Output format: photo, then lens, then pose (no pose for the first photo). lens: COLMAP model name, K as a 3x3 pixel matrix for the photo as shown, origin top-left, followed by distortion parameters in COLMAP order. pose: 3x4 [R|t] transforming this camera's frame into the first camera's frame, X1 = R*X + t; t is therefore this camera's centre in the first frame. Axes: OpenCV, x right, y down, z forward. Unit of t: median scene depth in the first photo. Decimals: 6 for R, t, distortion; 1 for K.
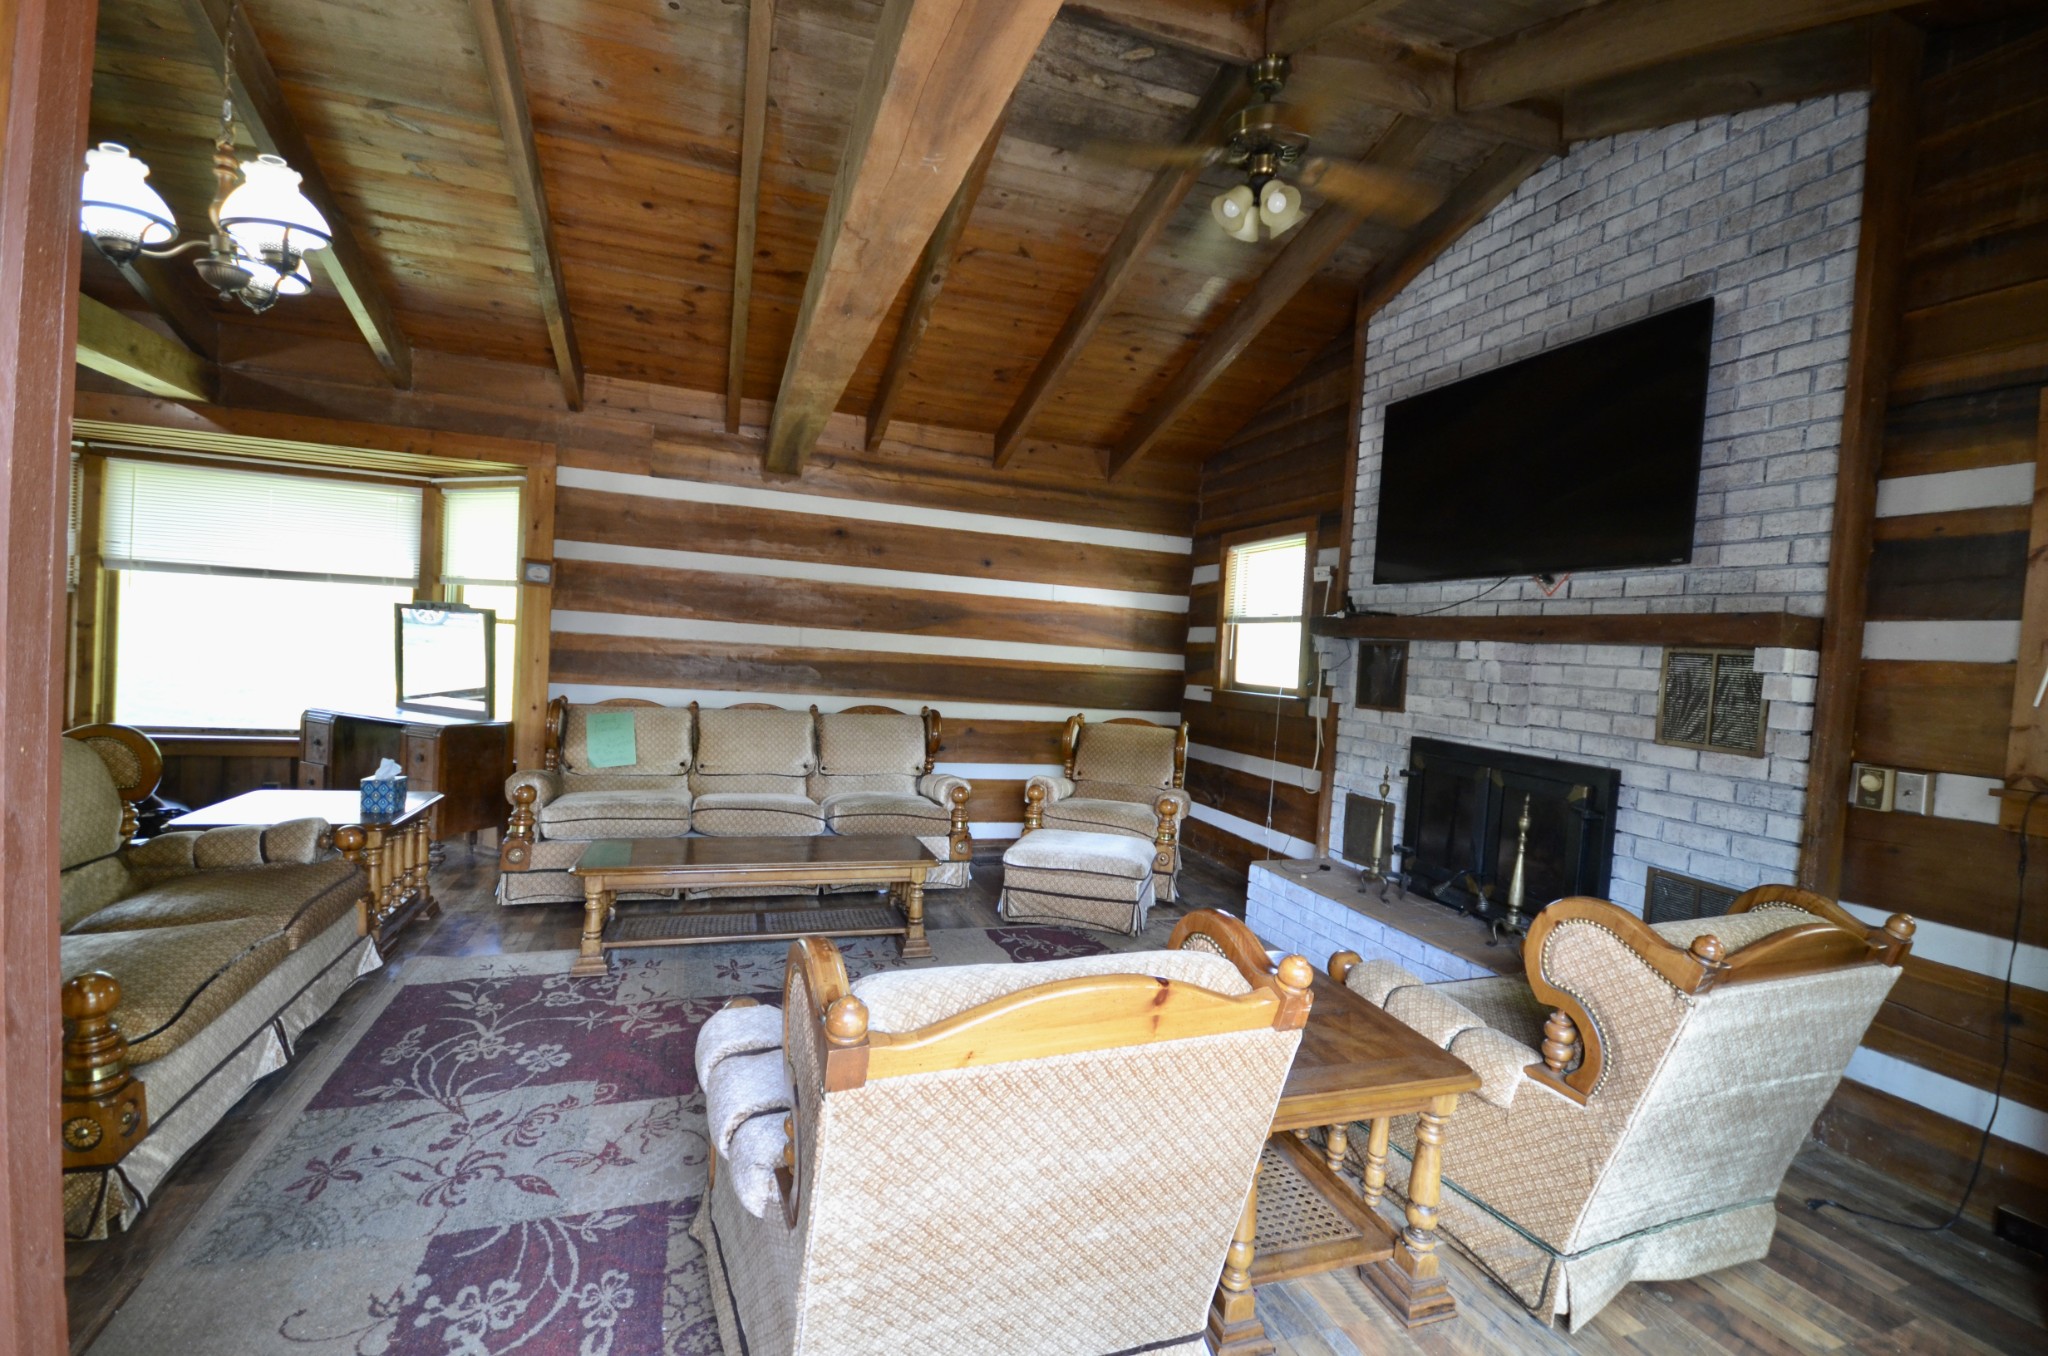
lens RADIAL K [[903.4, 0, 1037.2], [0, 903.4, 674.1], [0, 0, 1]] dist [0.008767, -0.010702]
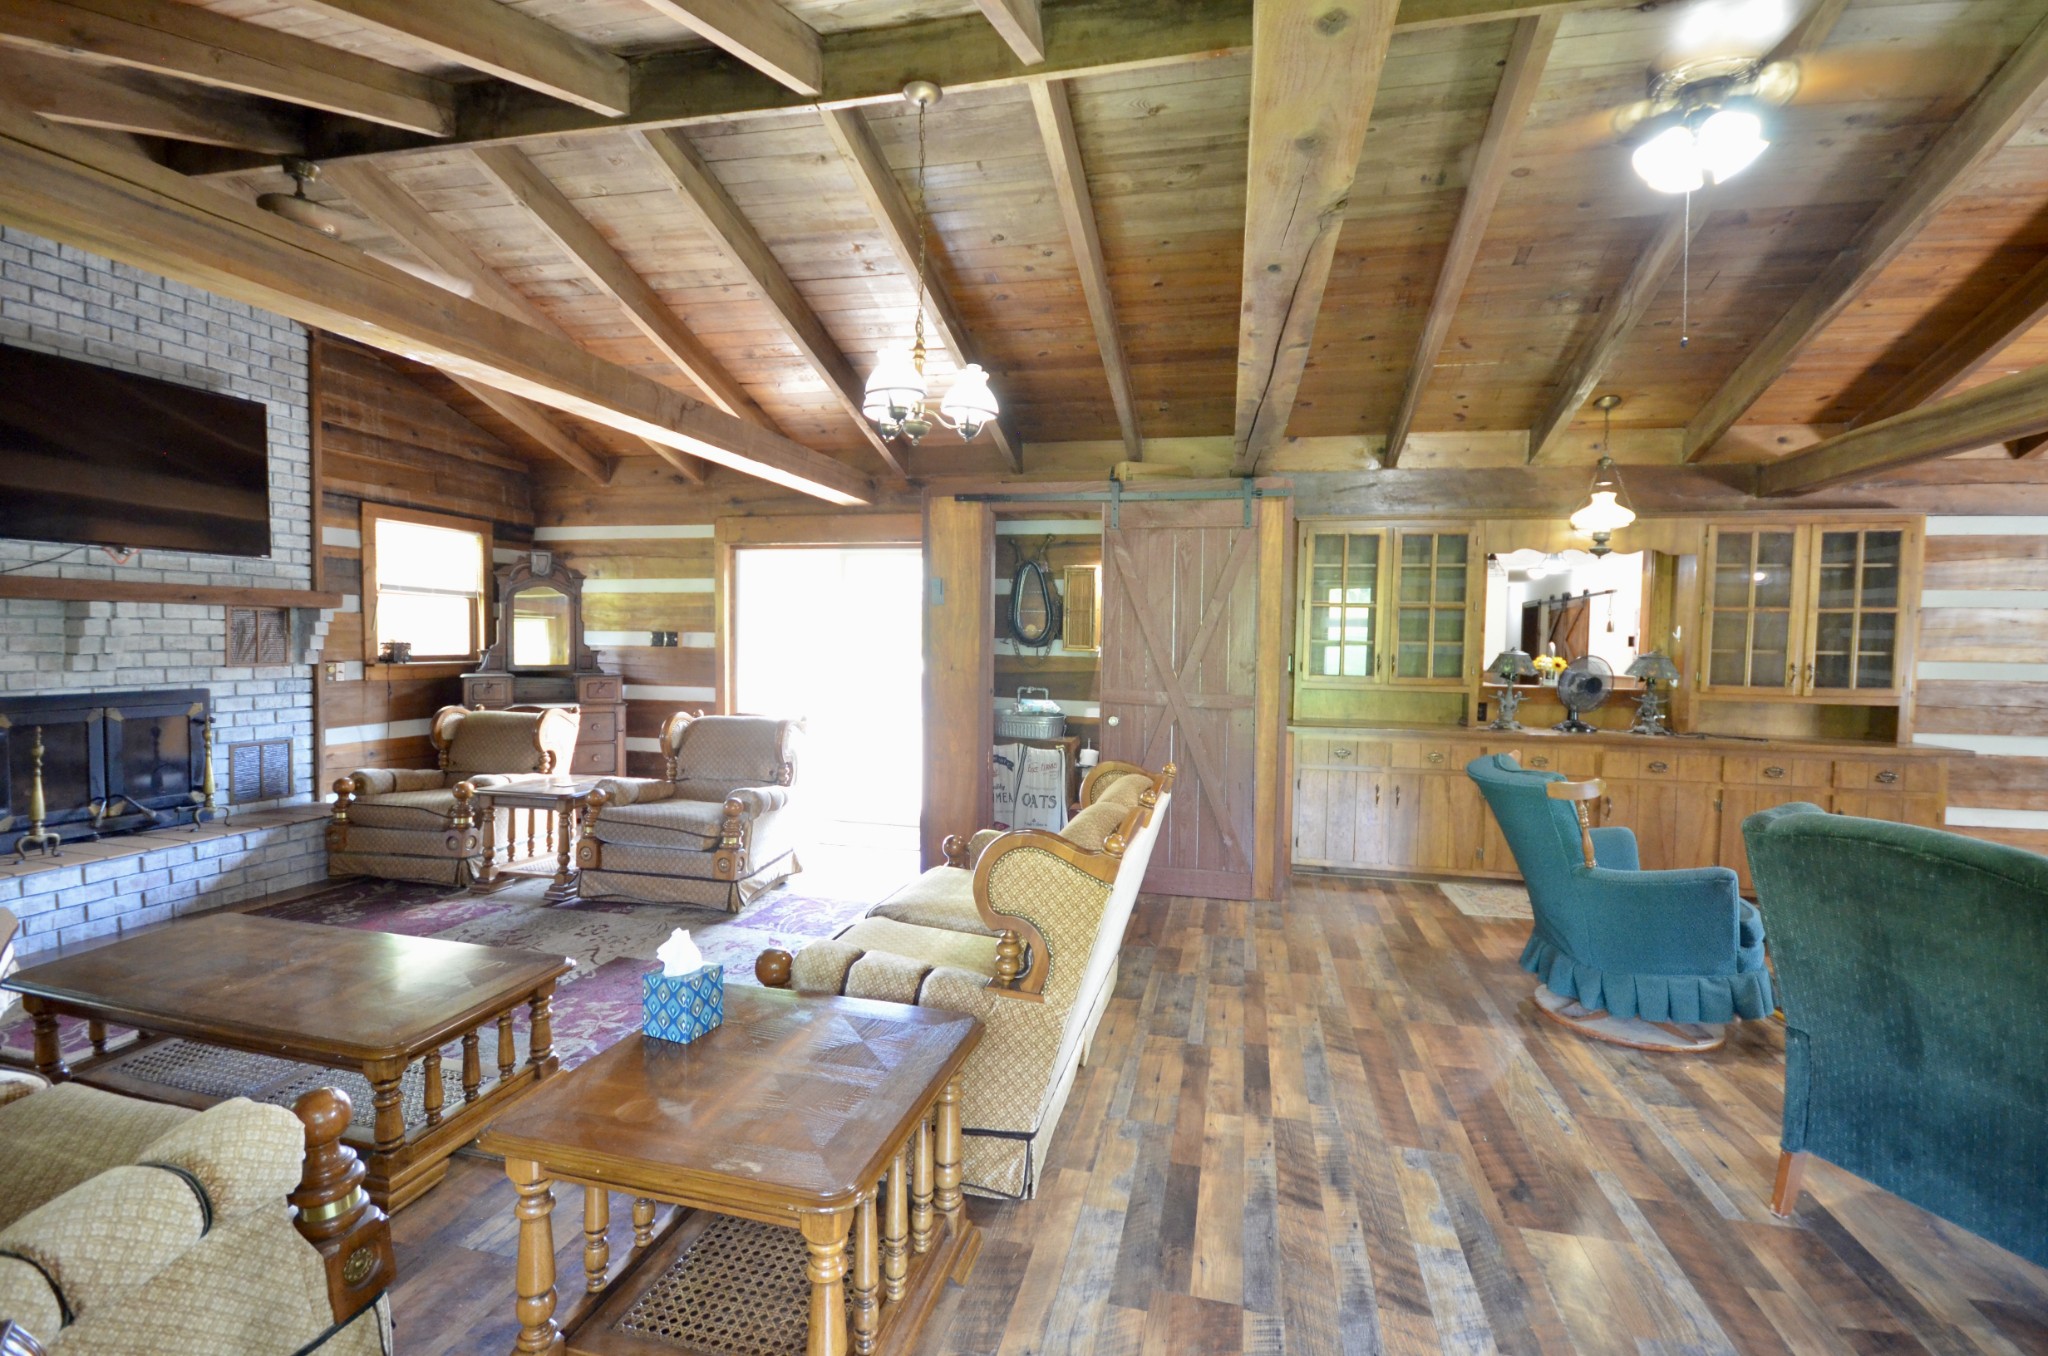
lens RADIAL K [[903.4, 0, 1033.0], [0, 903.4, 677.4], [0, 0, 1]] dist [0.008767, -0.010702]
pose [[-0.834424, -0.101968, 0.541608, -1.121806], [-0.052861, 0.993012, 0.105513, -0.121657], [-0.548582, 0.059412, -0.833983, 1.279328]]
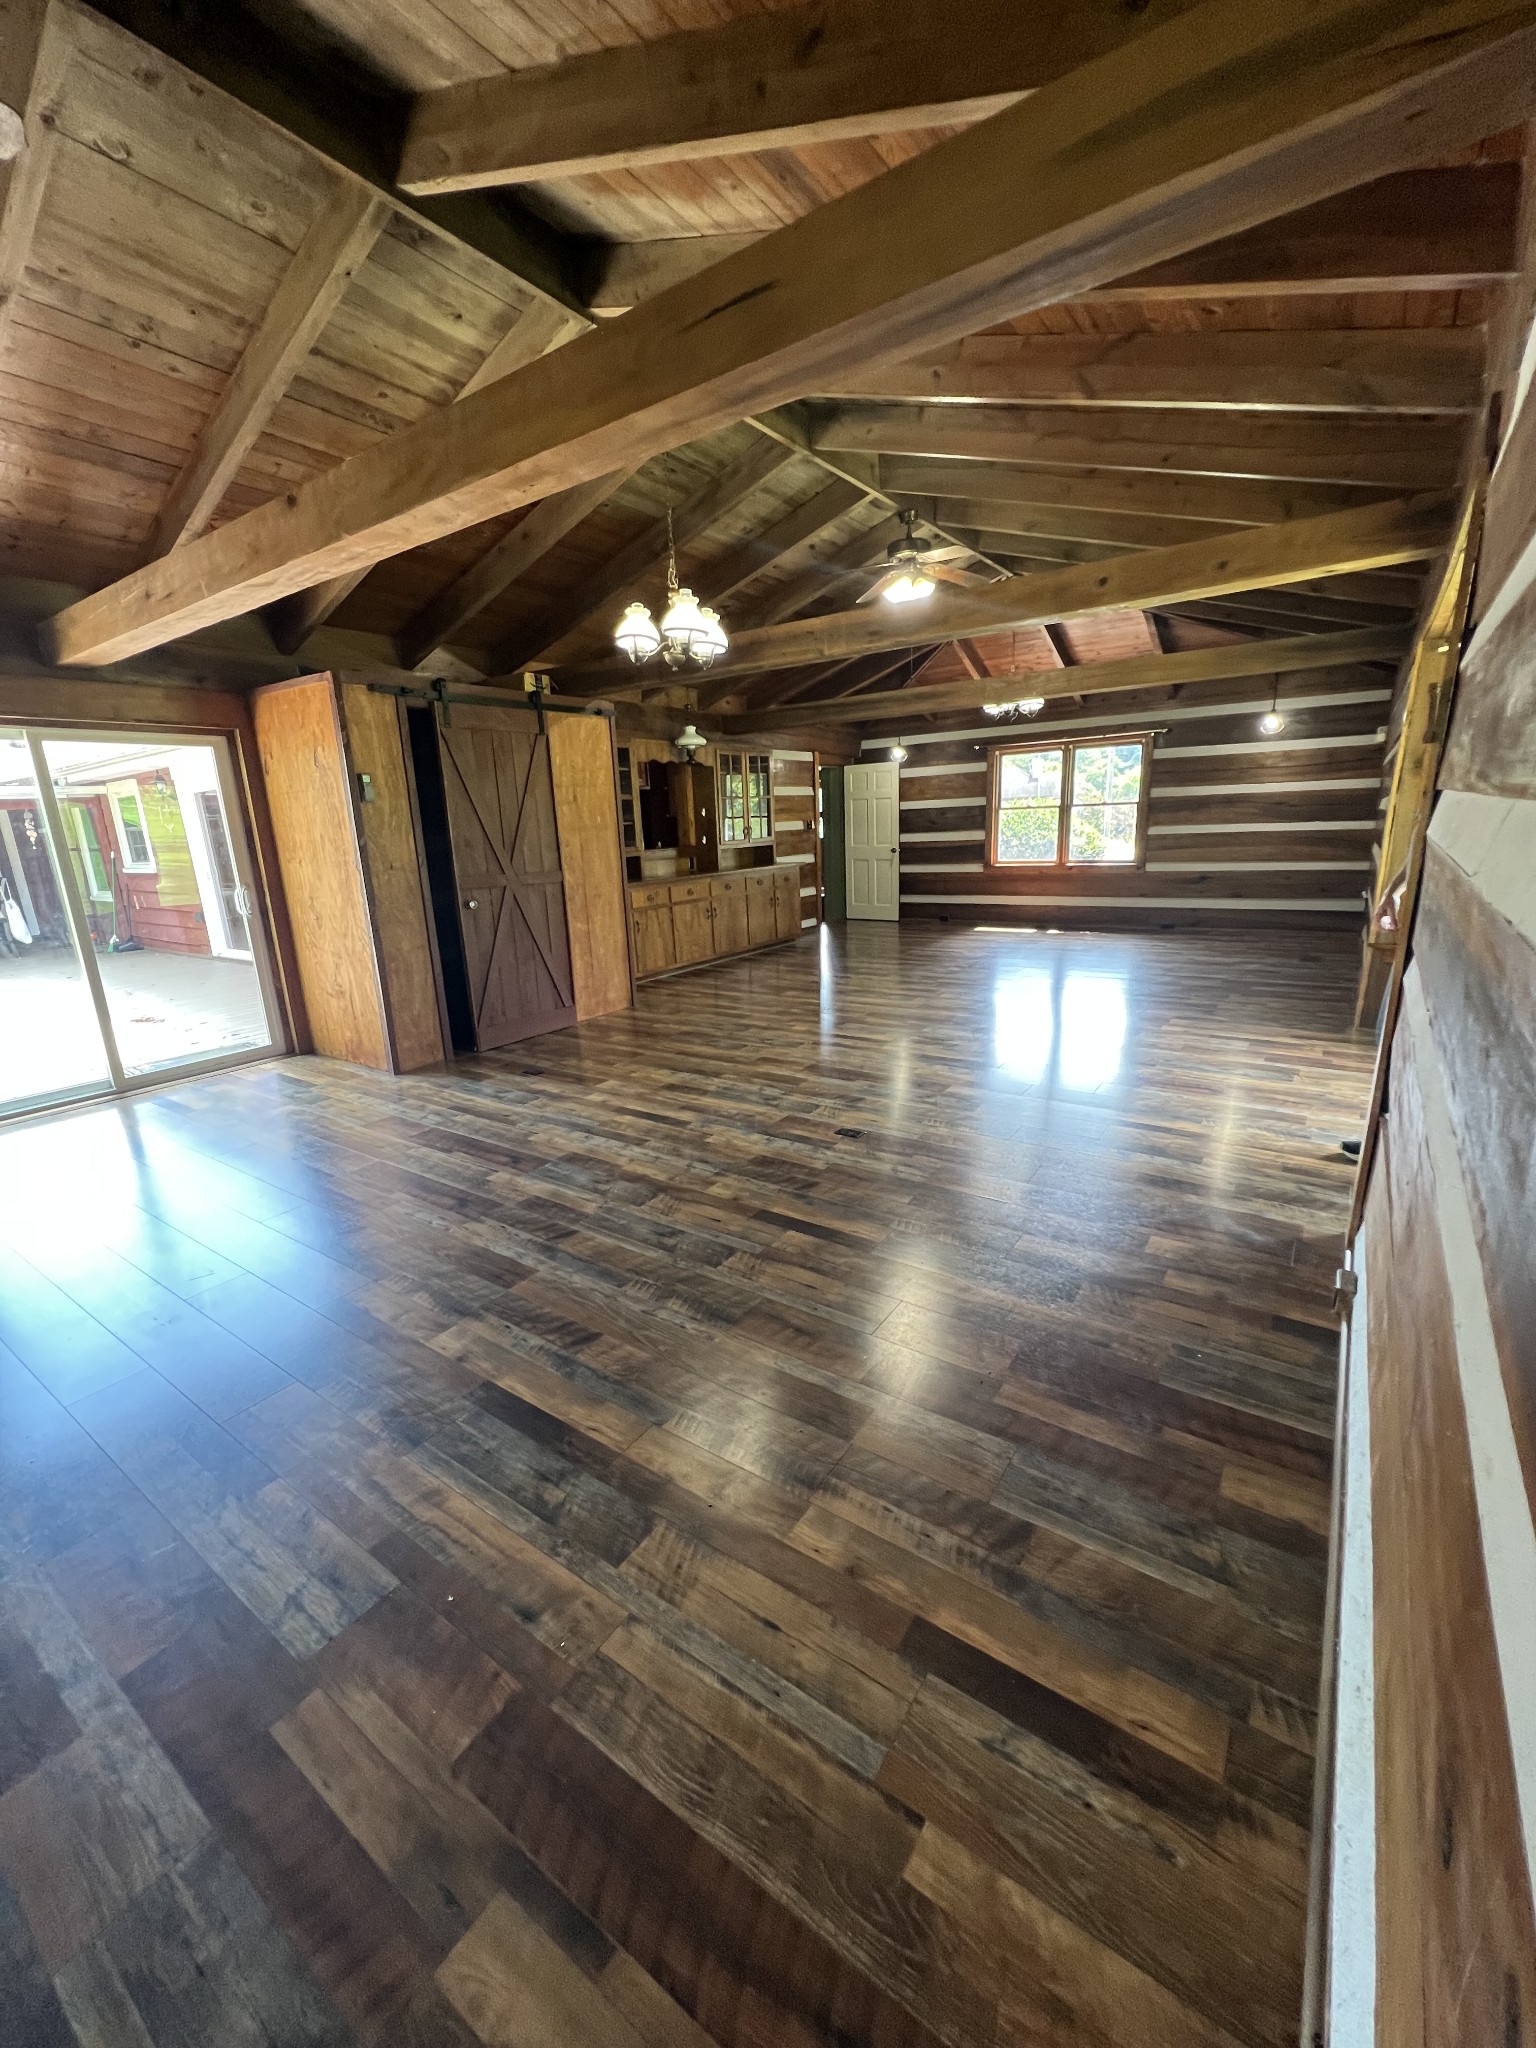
lens RADIAL K [[824.6, 0, 776.1], [0, 824.6, 1037.1], [0, 0, 1]] dist [0.002688, 0.000826]
pose [[-0.819237, 0.121285, -0.560482, -0.002566], [-0.025339, 0.968768, 0.246673, -0.058873], [0.572895, 0.216286, -0.790577, 1.589228]]
